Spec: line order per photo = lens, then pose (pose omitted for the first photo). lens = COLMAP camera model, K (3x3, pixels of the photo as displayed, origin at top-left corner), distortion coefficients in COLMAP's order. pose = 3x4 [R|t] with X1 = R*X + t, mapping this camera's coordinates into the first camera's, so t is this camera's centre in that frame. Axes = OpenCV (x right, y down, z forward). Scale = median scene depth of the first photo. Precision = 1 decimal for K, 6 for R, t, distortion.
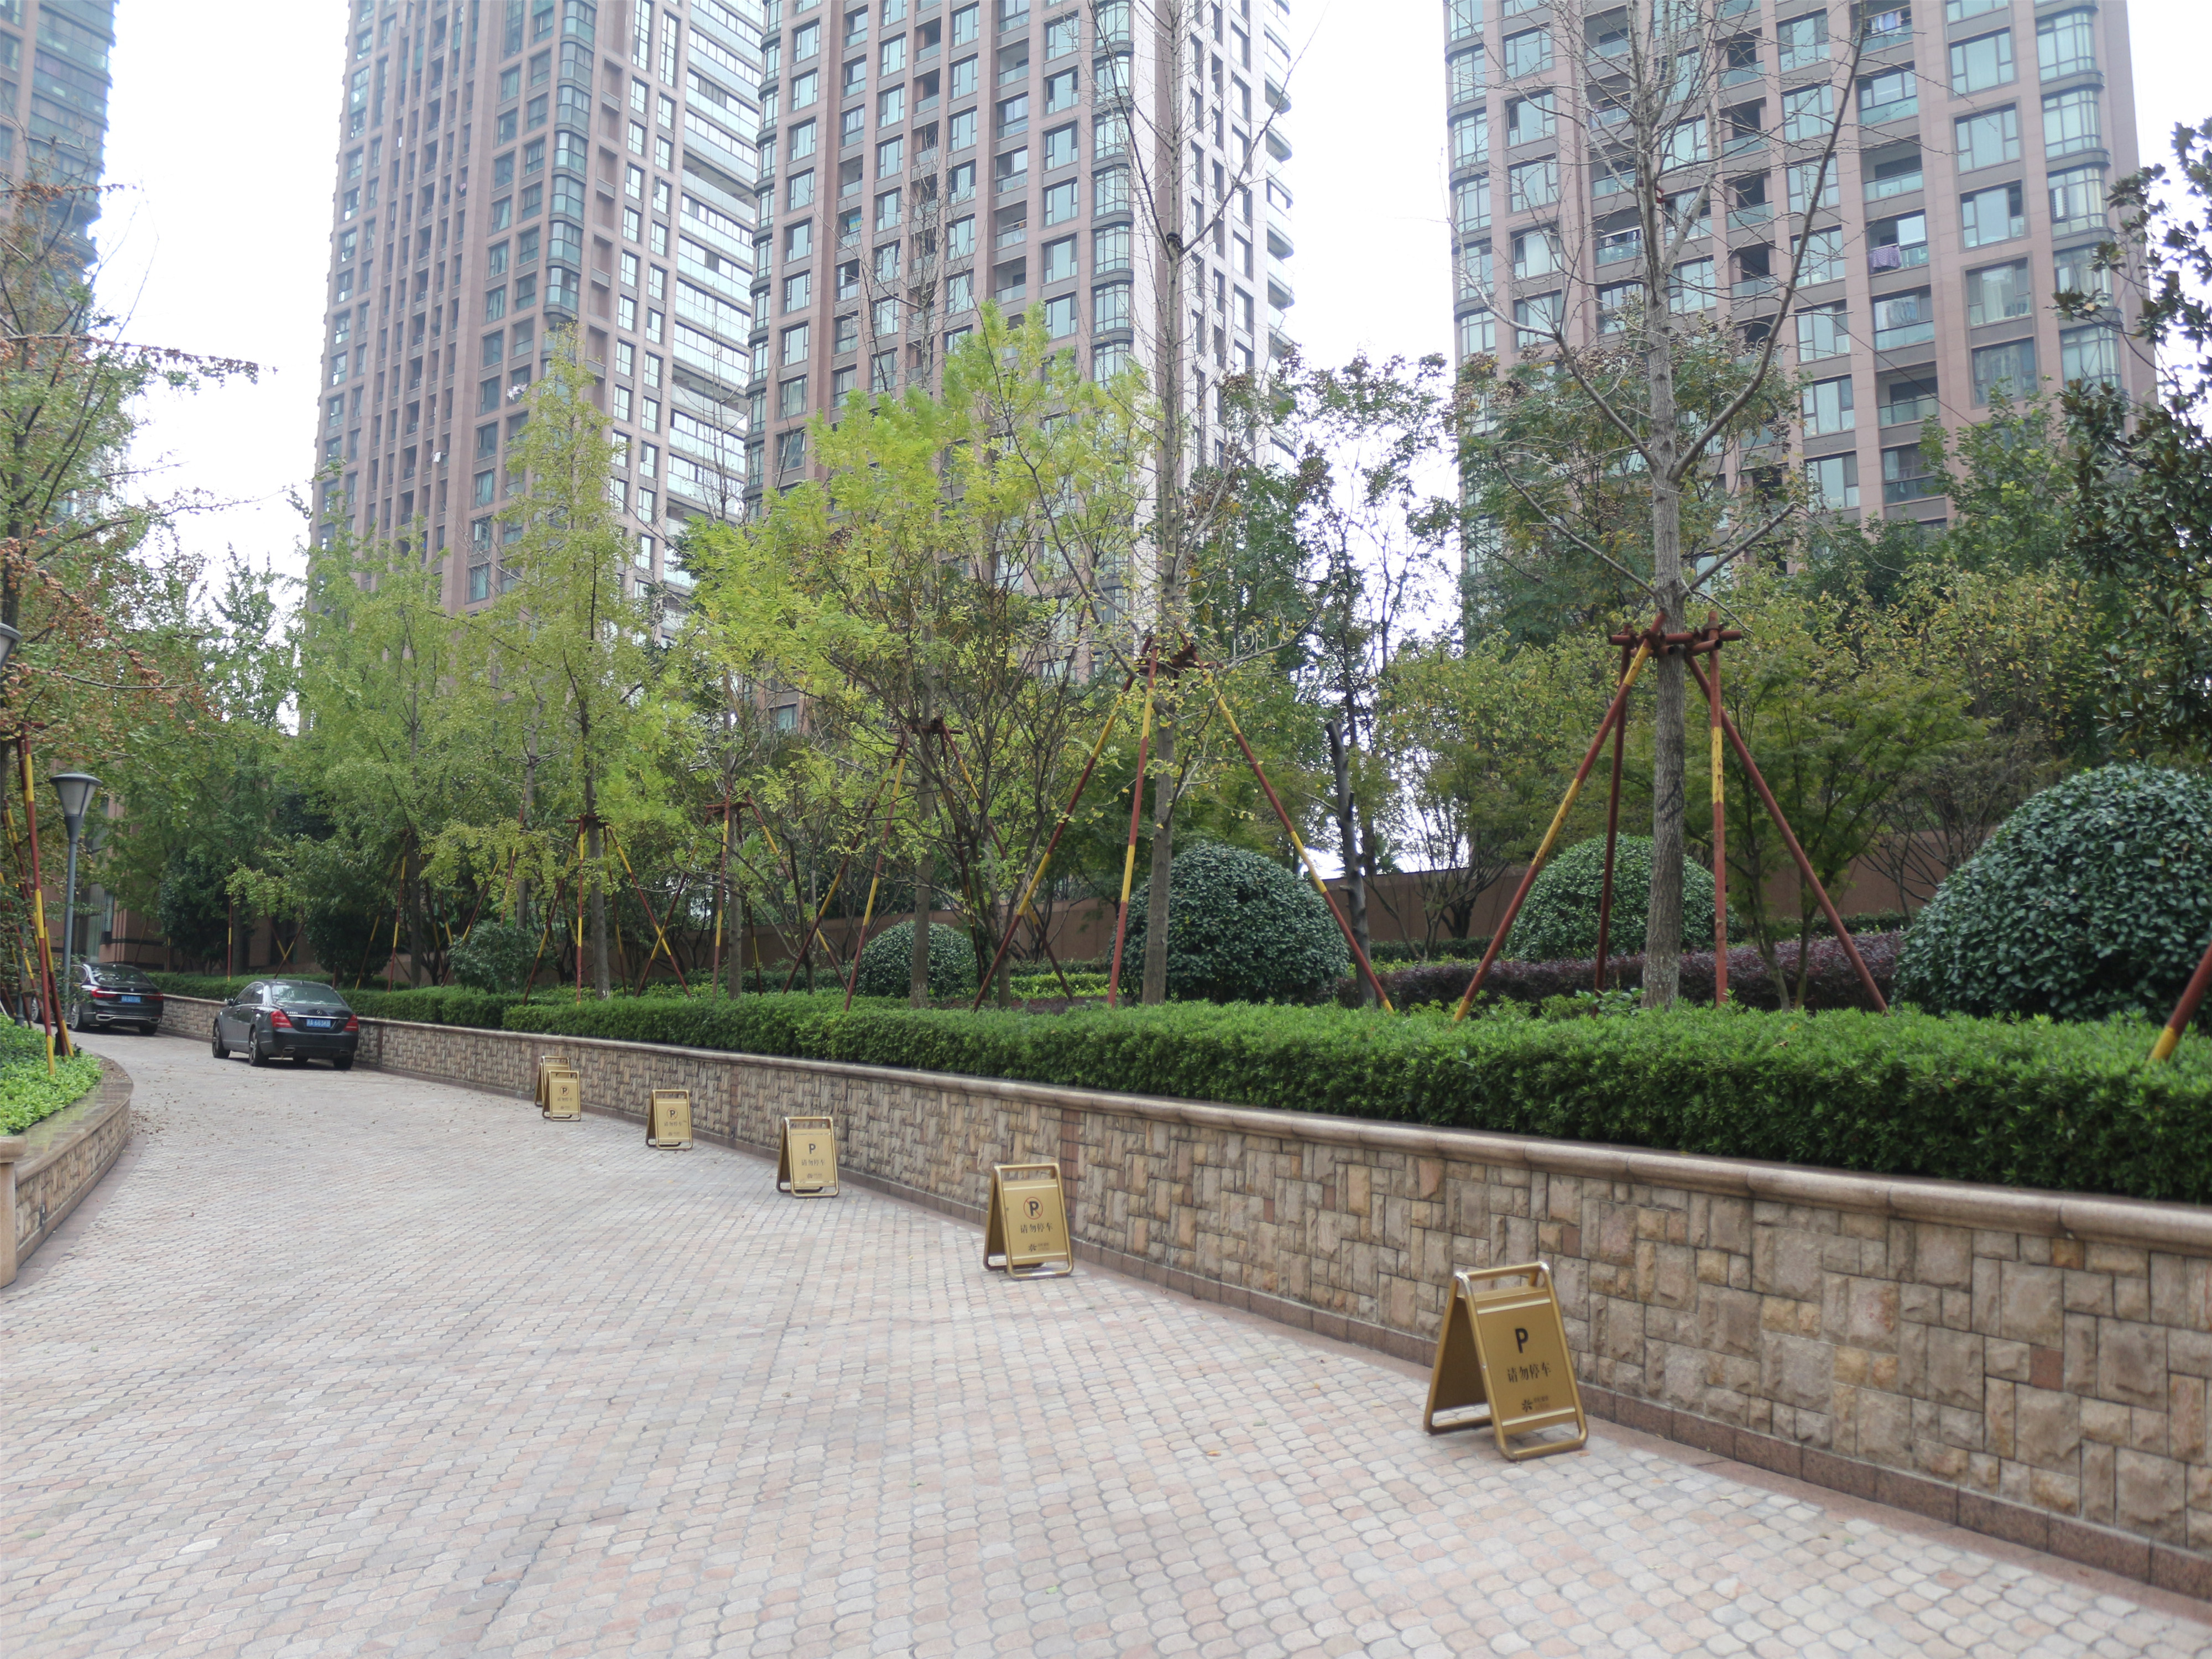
lens RADIAL K [[1893.7, 0, 1097.1], [0, 1893.7, 895.7], [0, 0, 1]] dist [-0.151978, 0.133209]
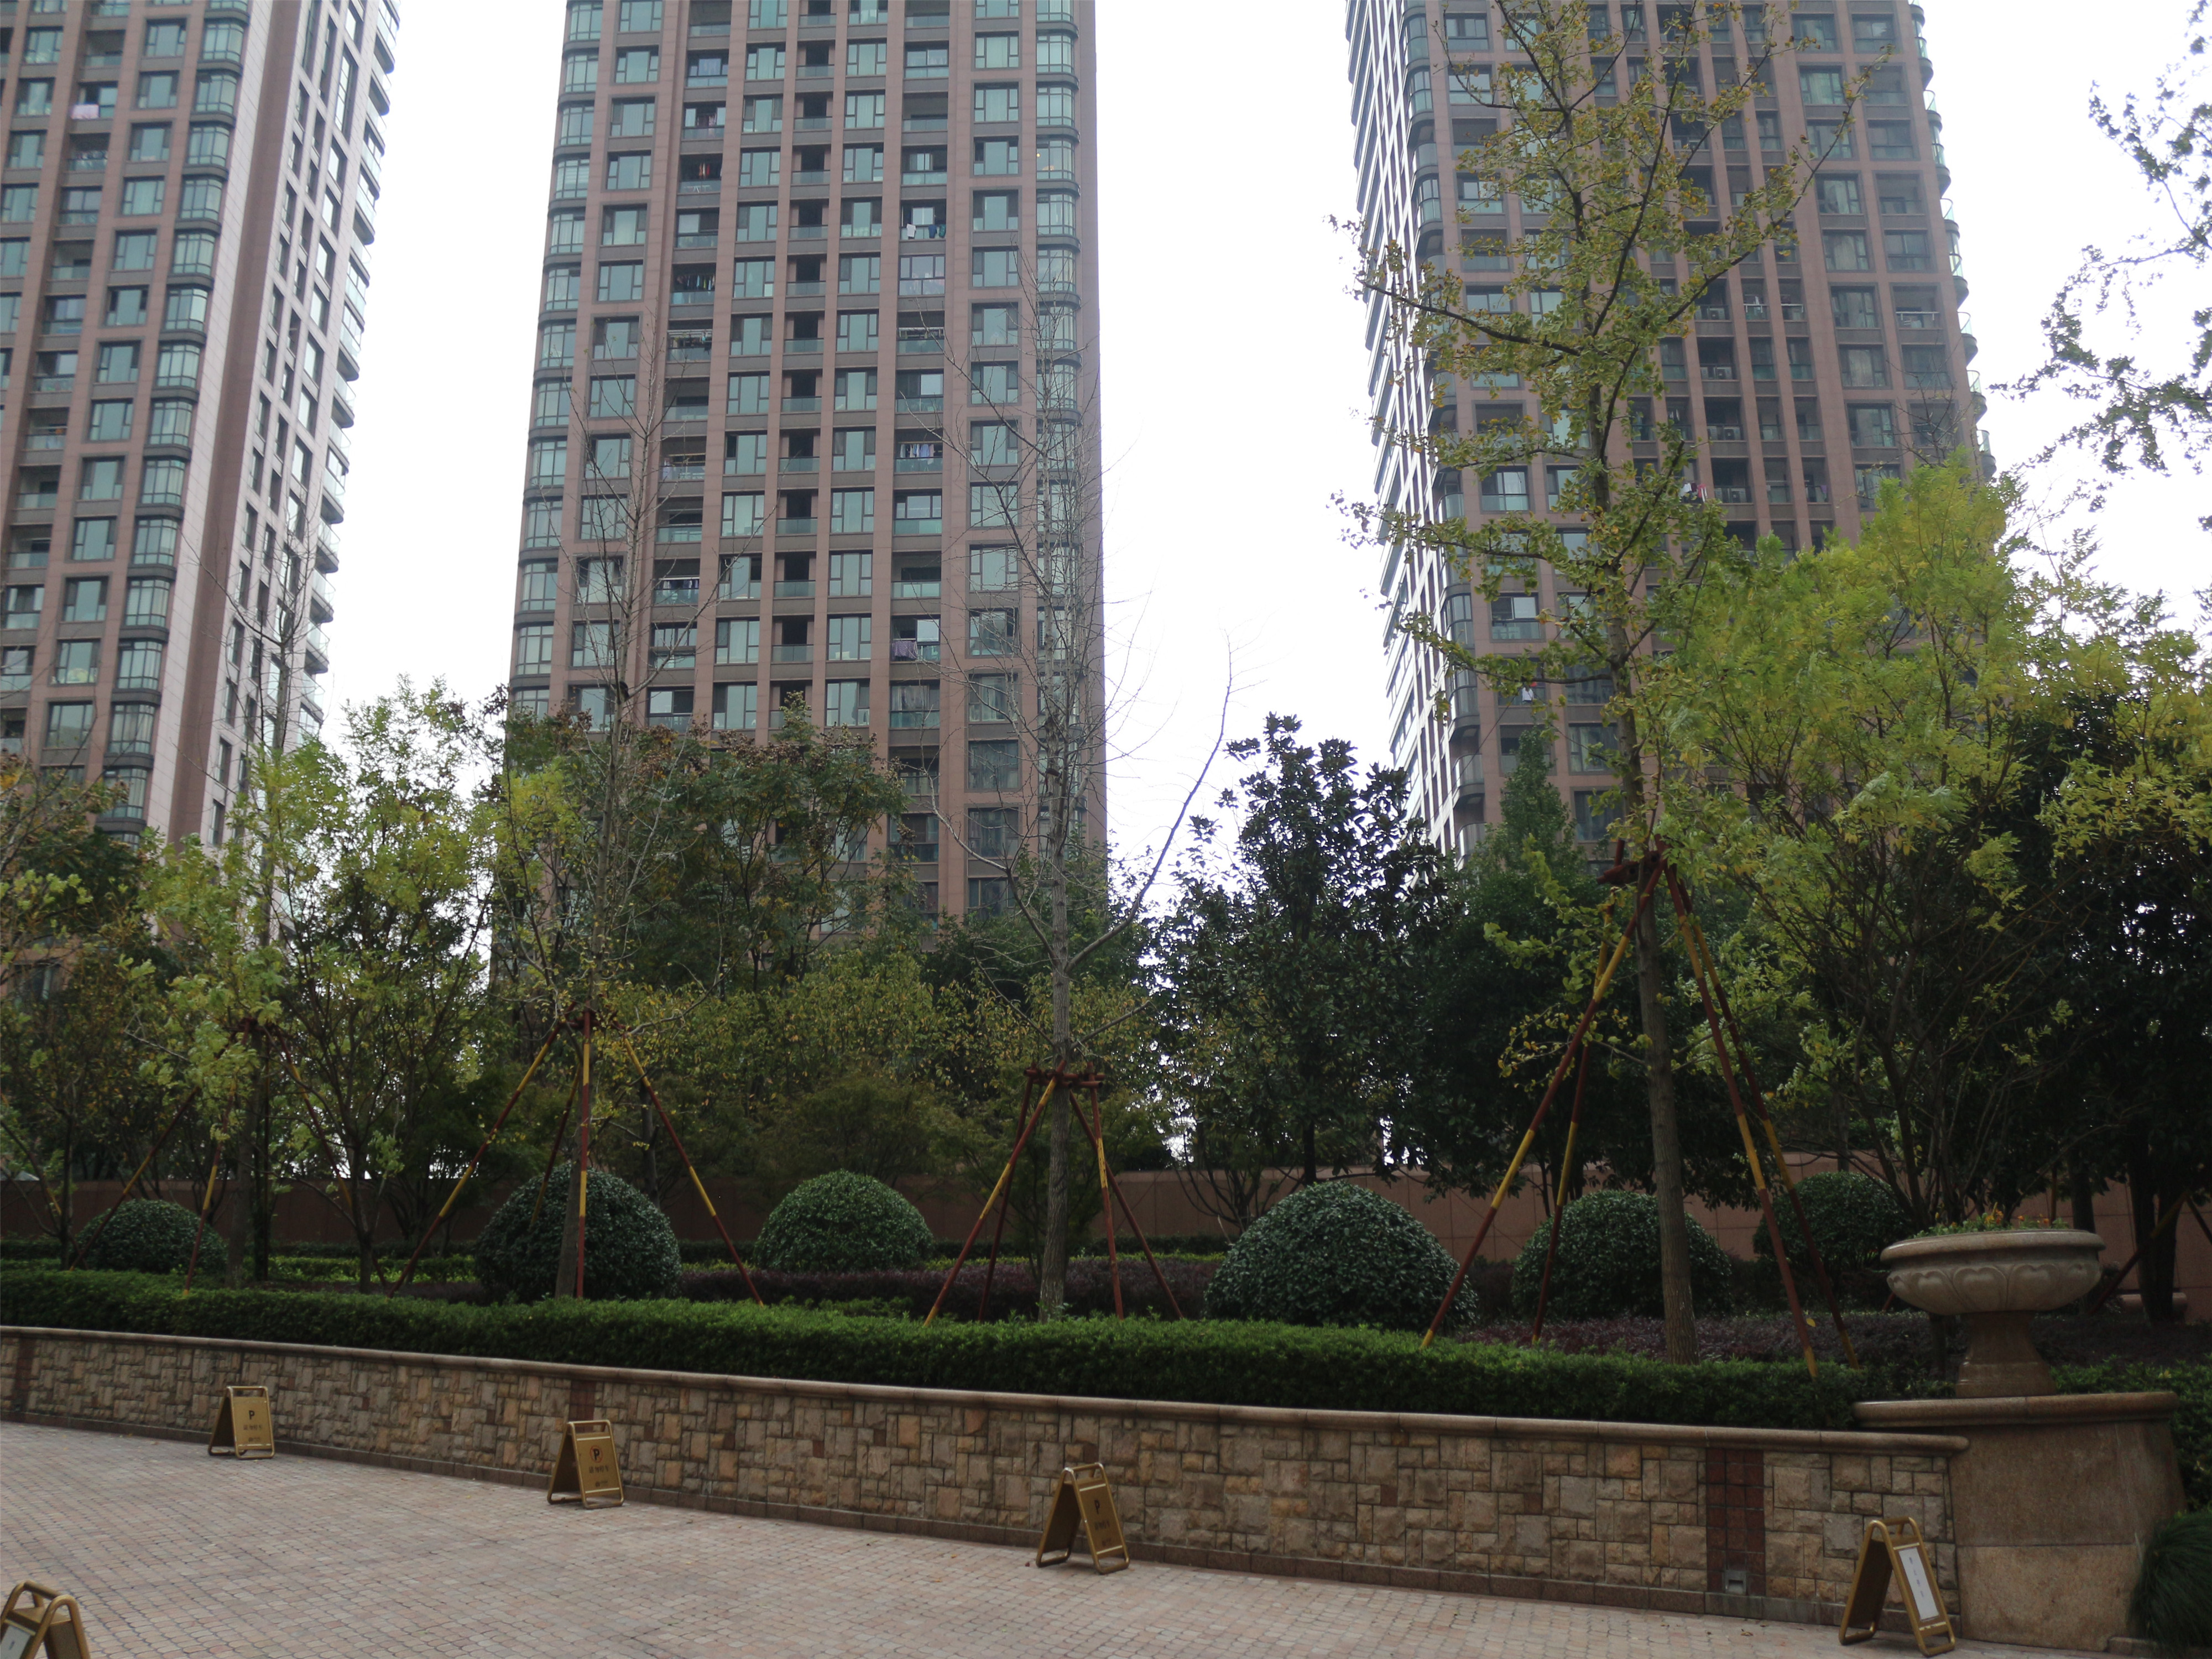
lens RADIAL K [[1893.7, 0, 1119.5], [0, 1893.7, 848.7], [0, 0, 1]] dist [-0.151978, 0.133209]
pose [[0.840941, 0.149435, 0.520083, -0.481029], [-0.052936, 0.979221, -0.195764, -0.017372], [-0.538531, 0.137095, 0.831378, -0.354412]]
